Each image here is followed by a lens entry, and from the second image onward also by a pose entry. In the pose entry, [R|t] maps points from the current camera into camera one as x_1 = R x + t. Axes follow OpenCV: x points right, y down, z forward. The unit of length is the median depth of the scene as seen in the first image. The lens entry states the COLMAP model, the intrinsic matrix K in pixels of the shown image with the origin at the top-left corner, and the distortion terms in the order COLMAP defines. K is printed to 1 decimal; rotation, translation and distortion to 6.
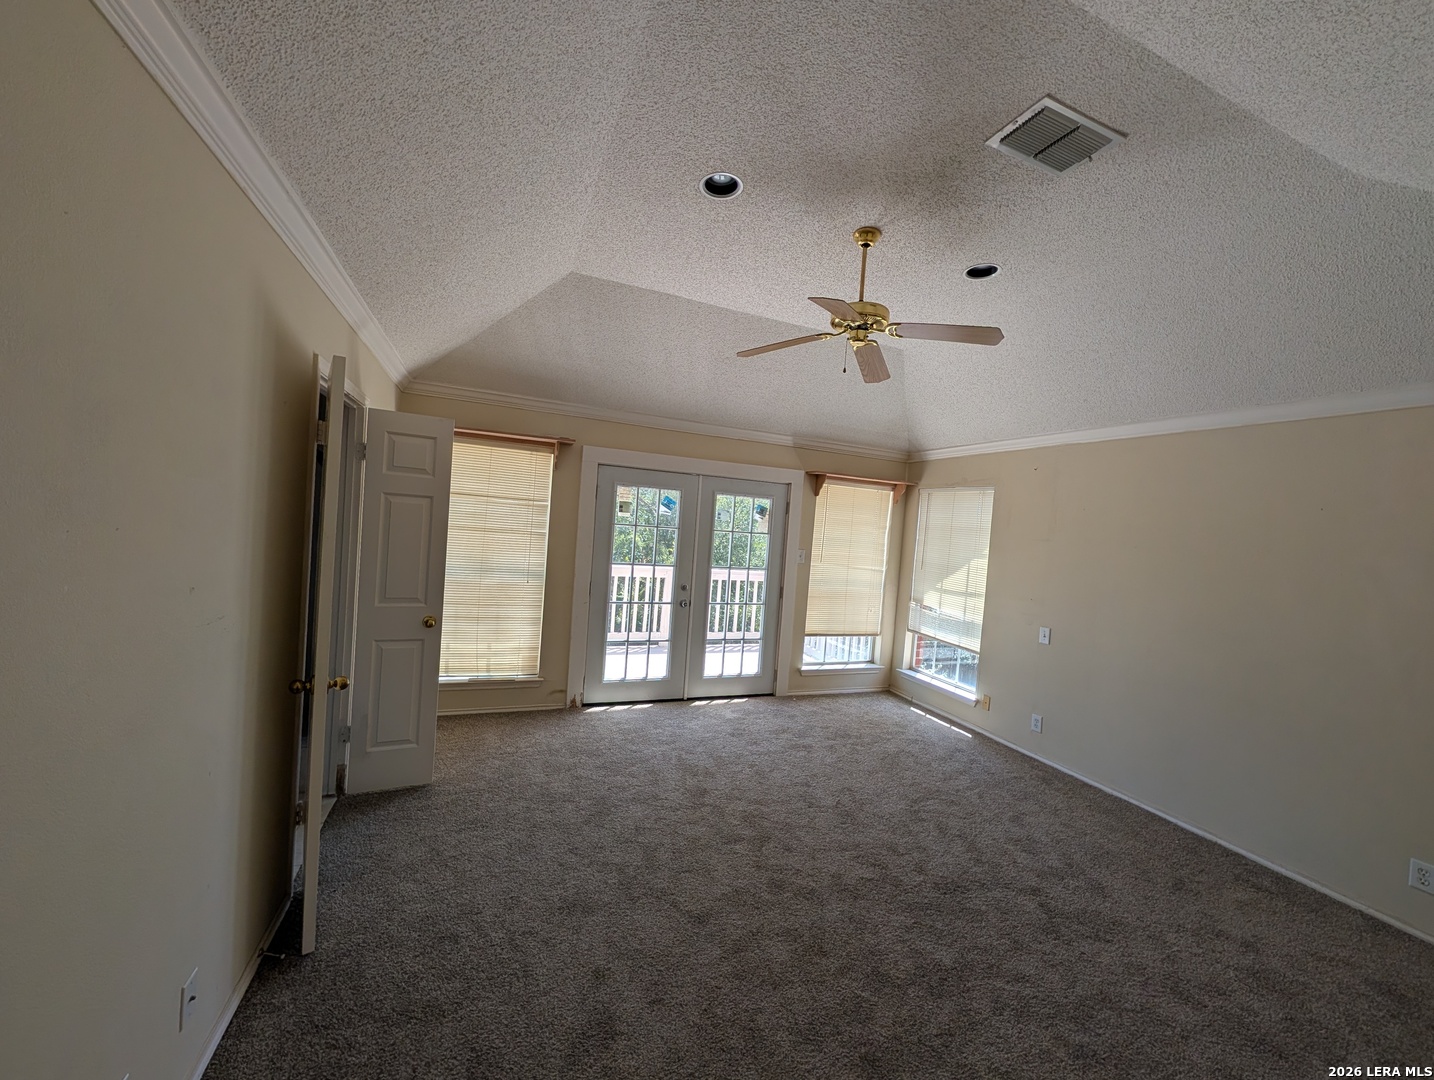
lens RADIAL K [[550.6, 0, 717.0], [0, 550.6, 540.0], [0, 0, 1]] dist [0.000063, 0.000484]
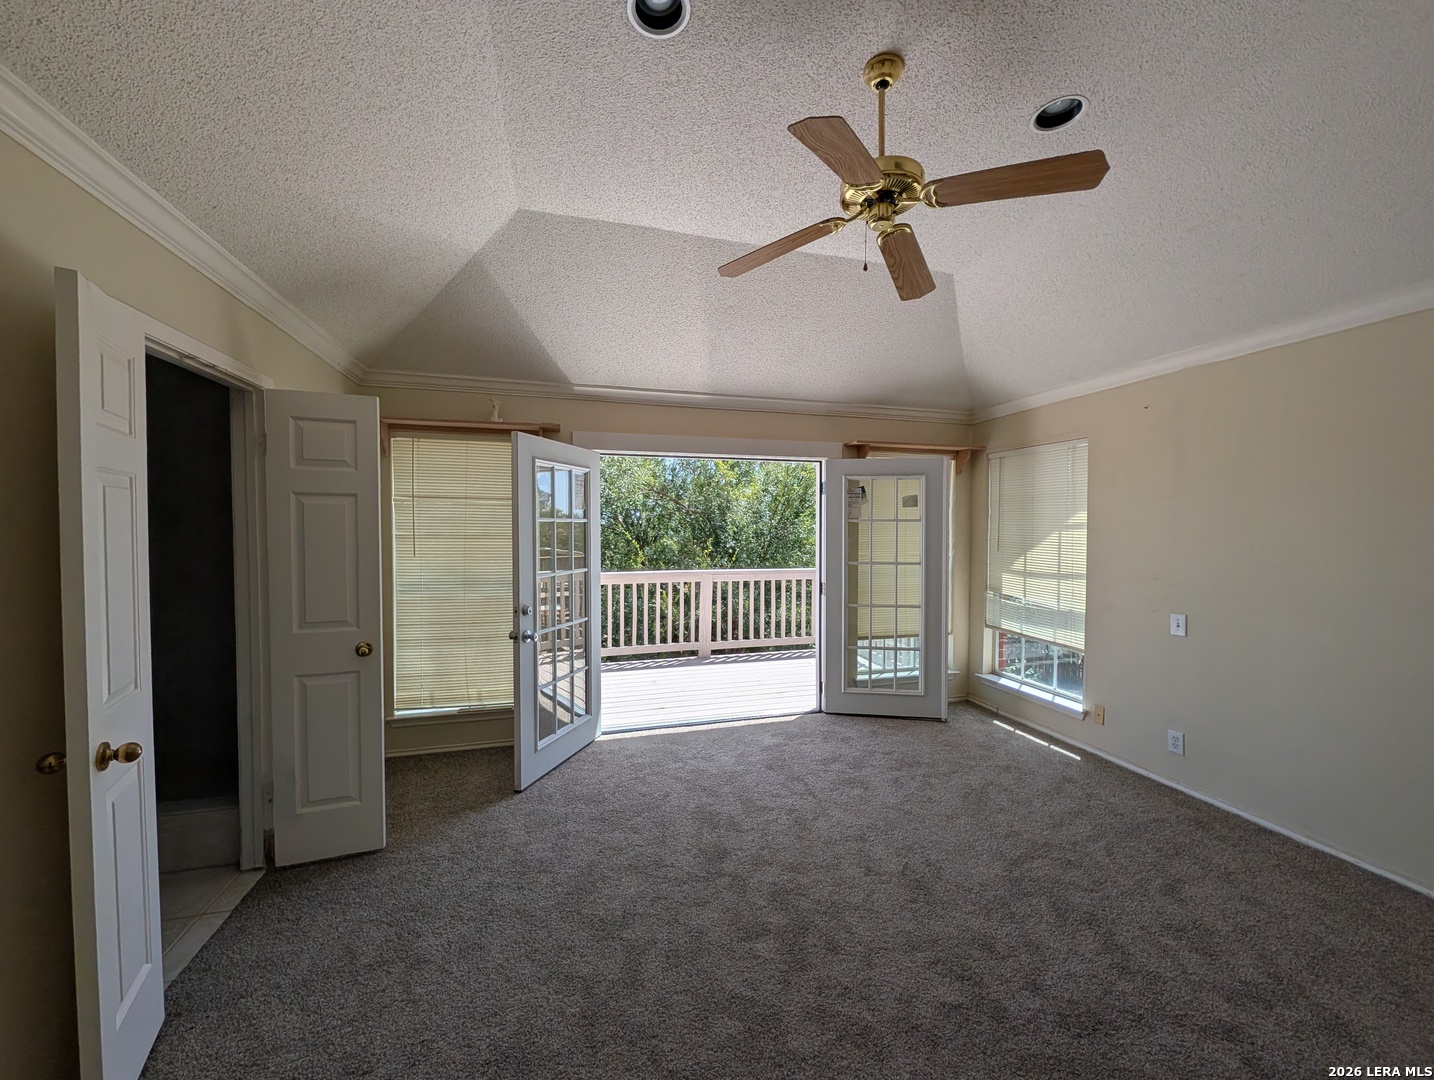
lens RADIAL K [[546.4, 0, 713.0], [0, 546.4, 541.0], [0, 0, 1]] dist [-0.000676, 0.000031]
pose [[0.990543, -0.070591, -0.117652, 0.071849], [0.069431, 0.997489, -0.013930, 0.029791], [0.118340, 0.005630, 0.992957, 0.212209]]
